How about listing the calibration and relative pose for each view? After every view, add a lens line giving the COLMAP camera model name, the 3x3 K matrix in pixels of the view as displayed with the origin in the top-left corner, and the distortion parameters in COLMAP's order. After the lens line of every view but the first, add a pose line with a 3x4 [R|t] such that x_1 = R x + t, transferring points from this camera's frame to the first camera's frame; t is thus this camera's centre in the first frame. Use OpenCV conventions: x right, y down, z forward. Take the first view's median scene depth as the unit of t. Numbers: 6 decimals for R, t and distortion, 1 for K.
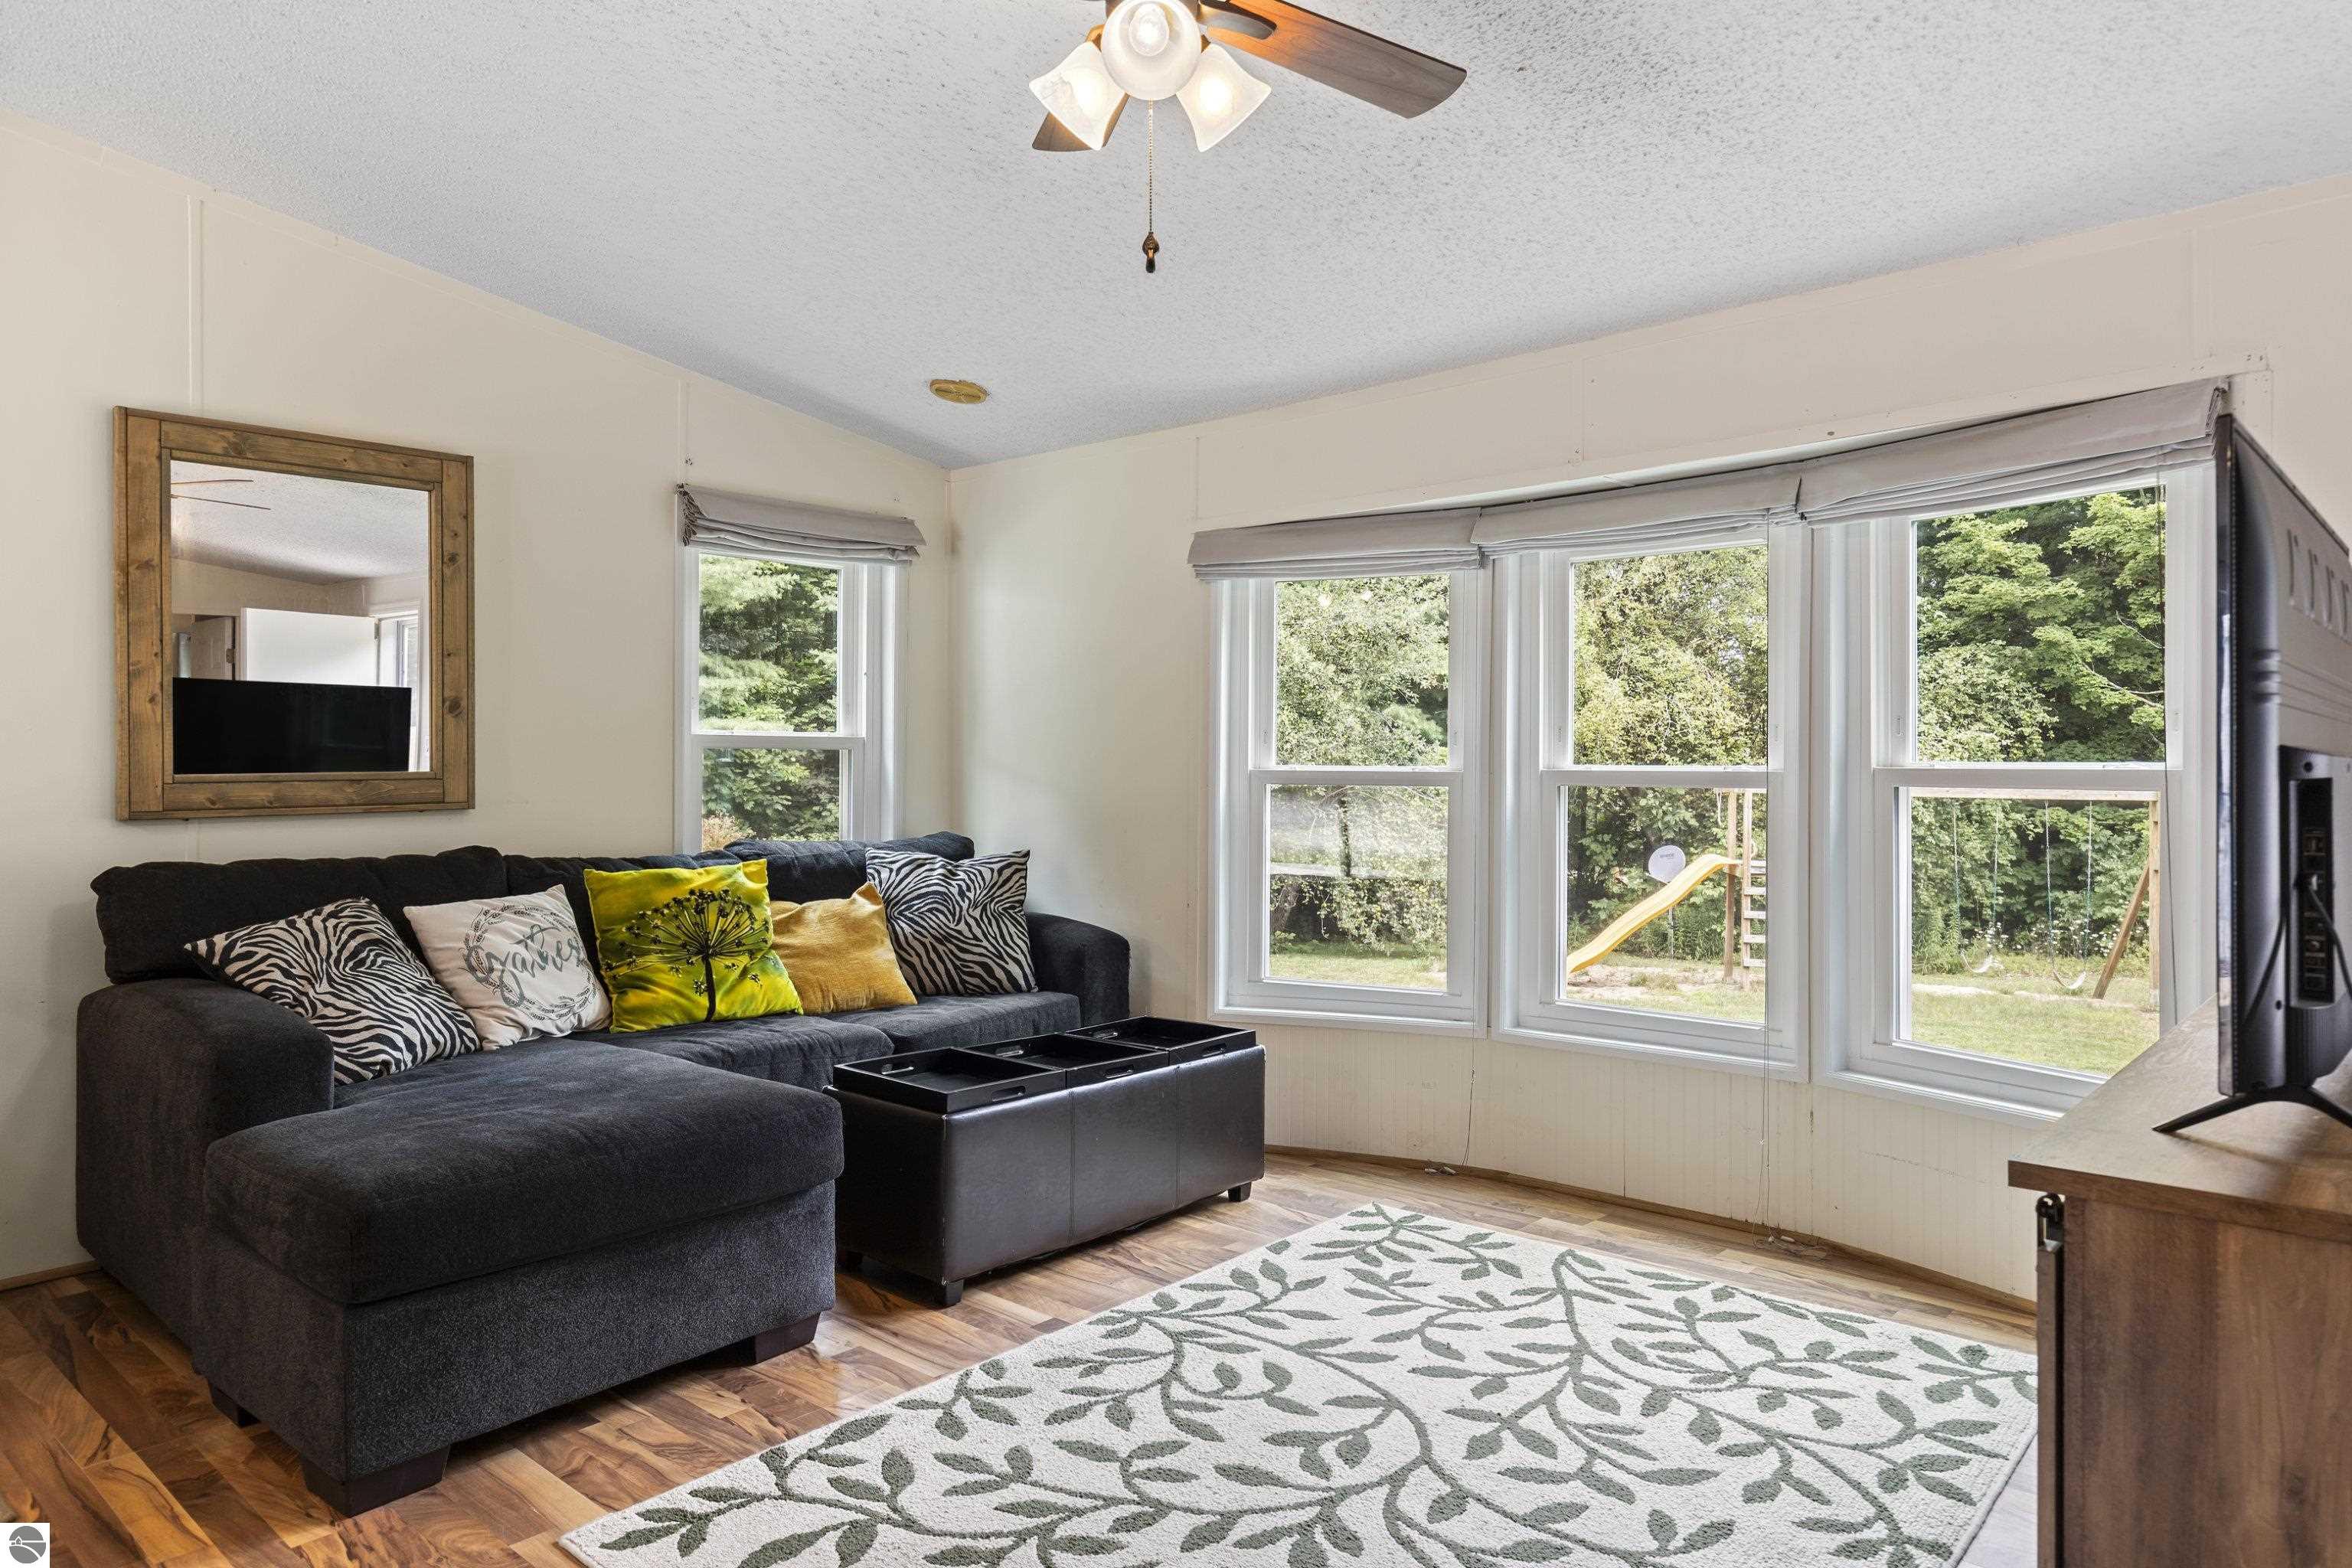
lens RADIAL K [[1448.3, 0, 1175.5], [0, 1448.3, 763.8], [0, 0, 1]] dist [0.008186, -0.003366]
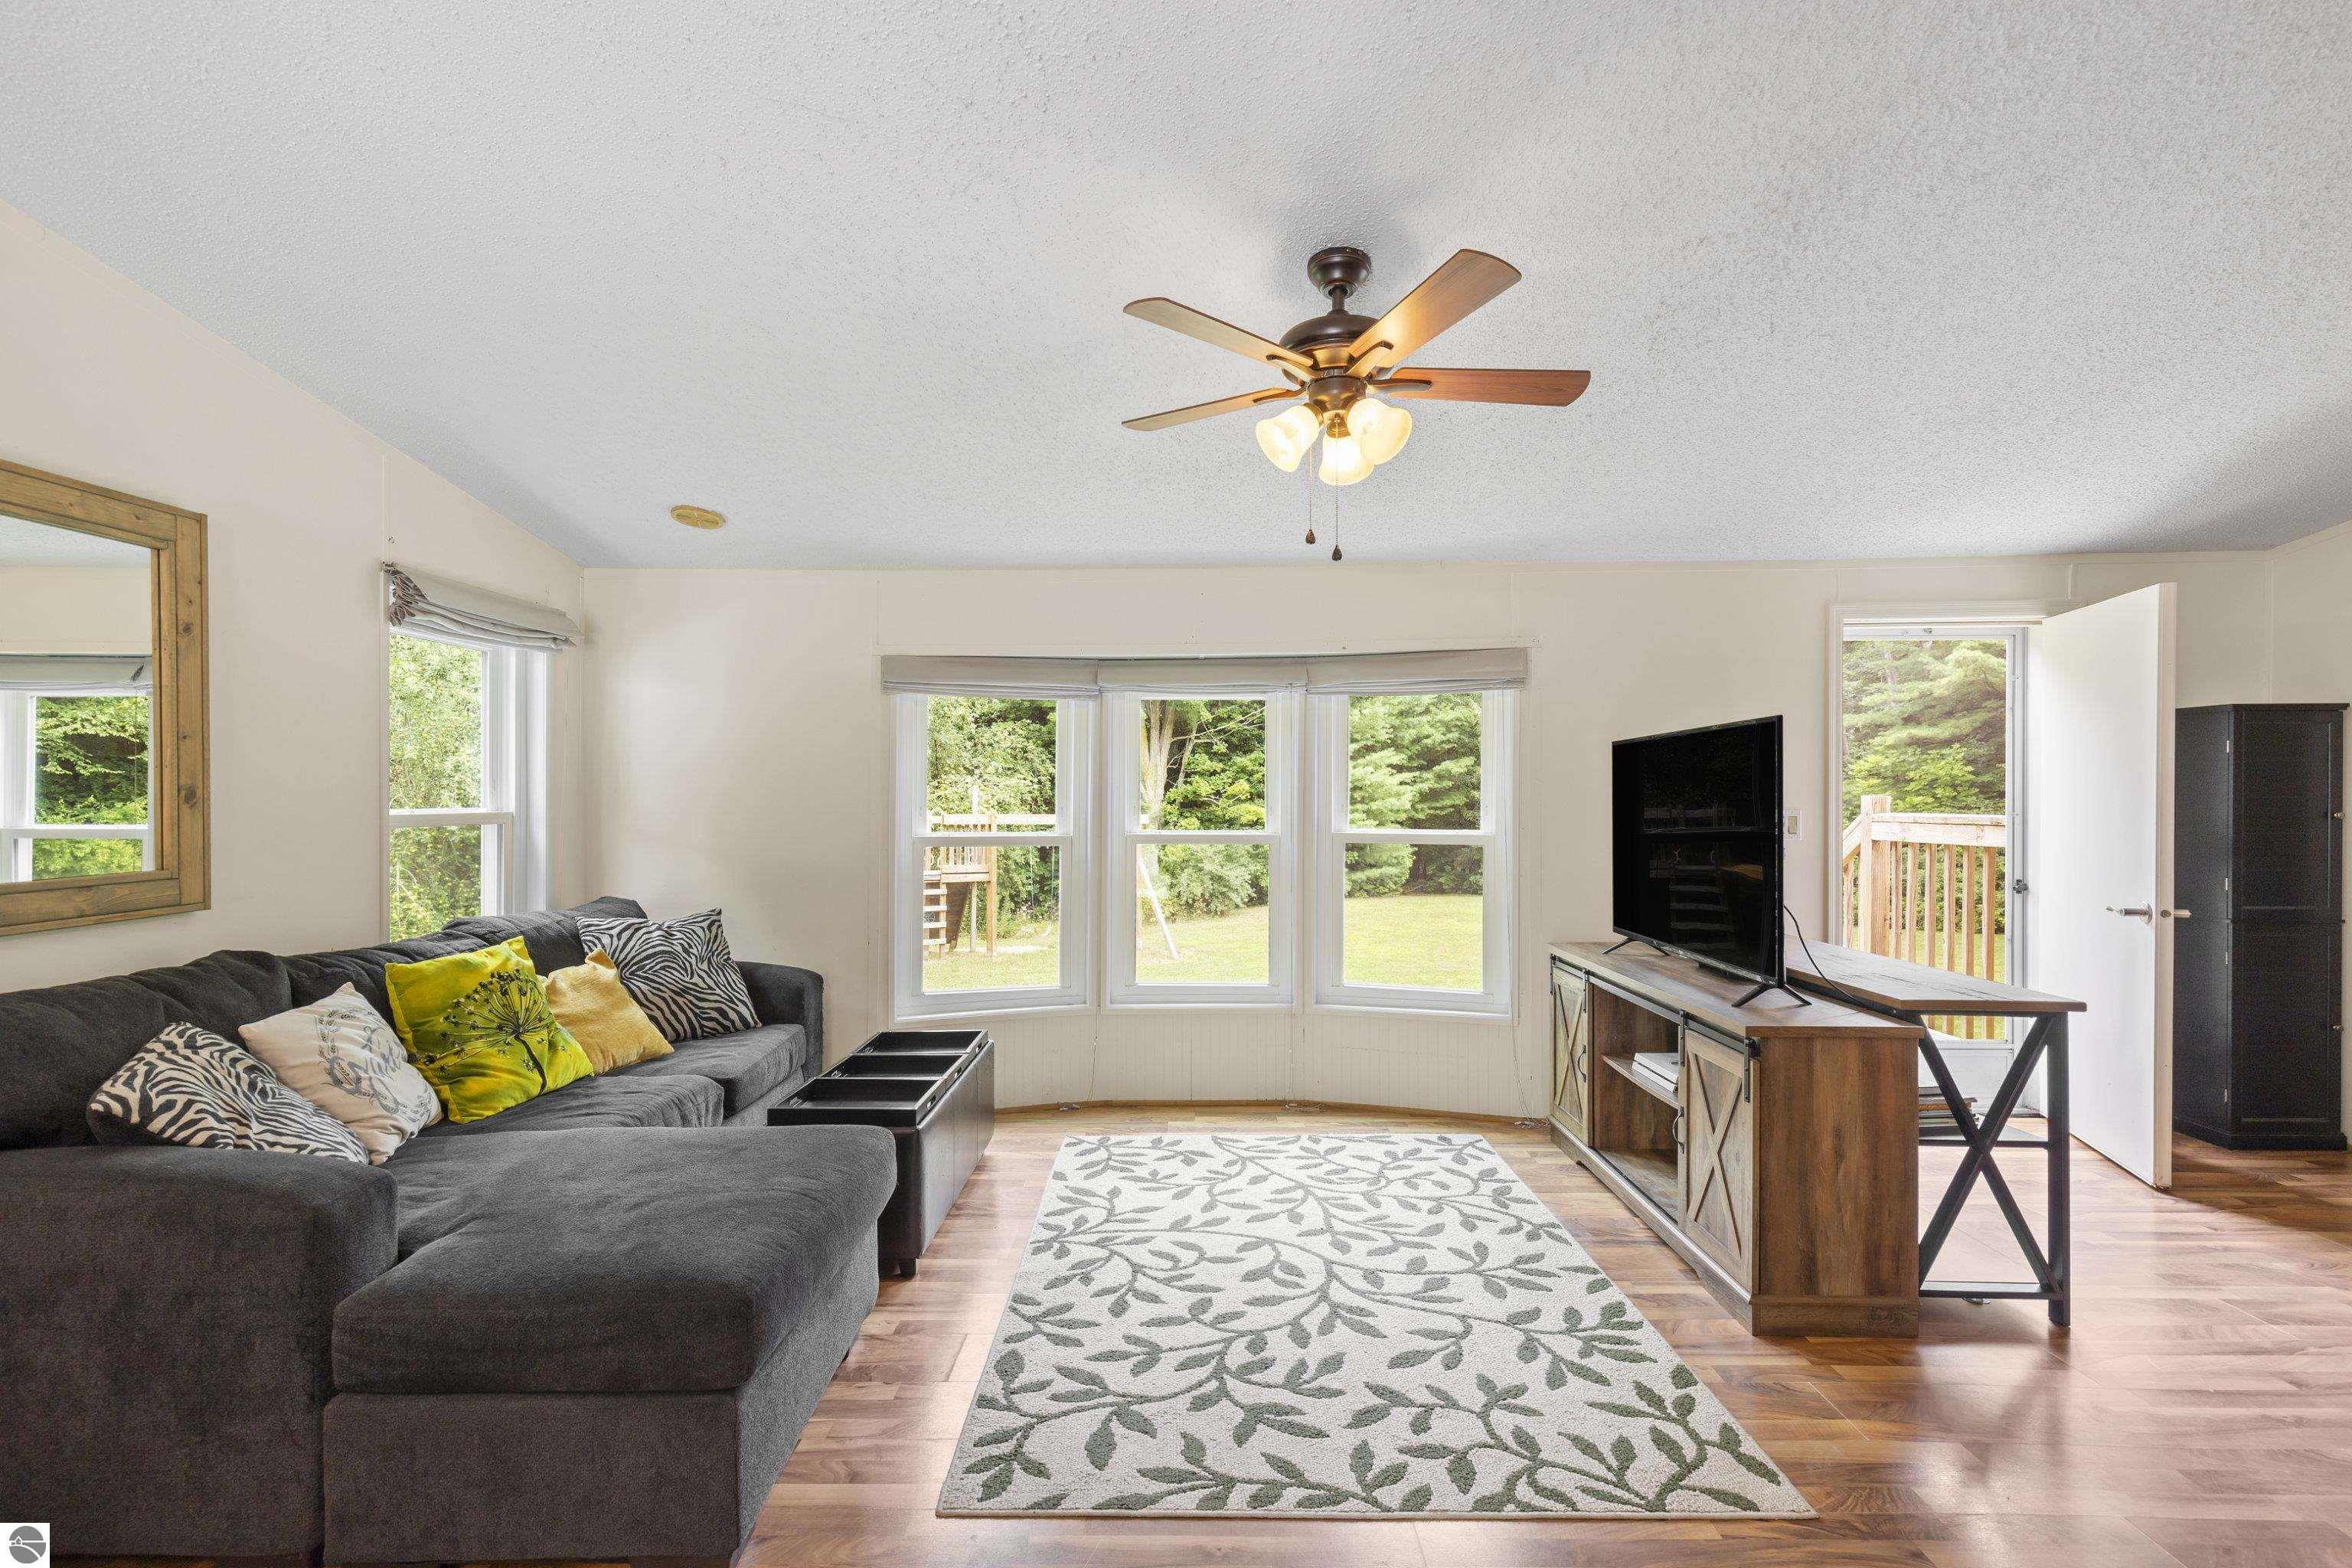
lens RADIAL K [[1091.7, 0, 1178.8], [0, 1091.7, 815.0], [0, 0, 1]] dist [0.010825, -0.000766]
pose [[0.756725, -0.013660, 0.653591, -0.531067], [0.001576, 0.999817, 0.019072, -0.043944], [-0.653731, -0.013402, 0.756608, 0.106786]]
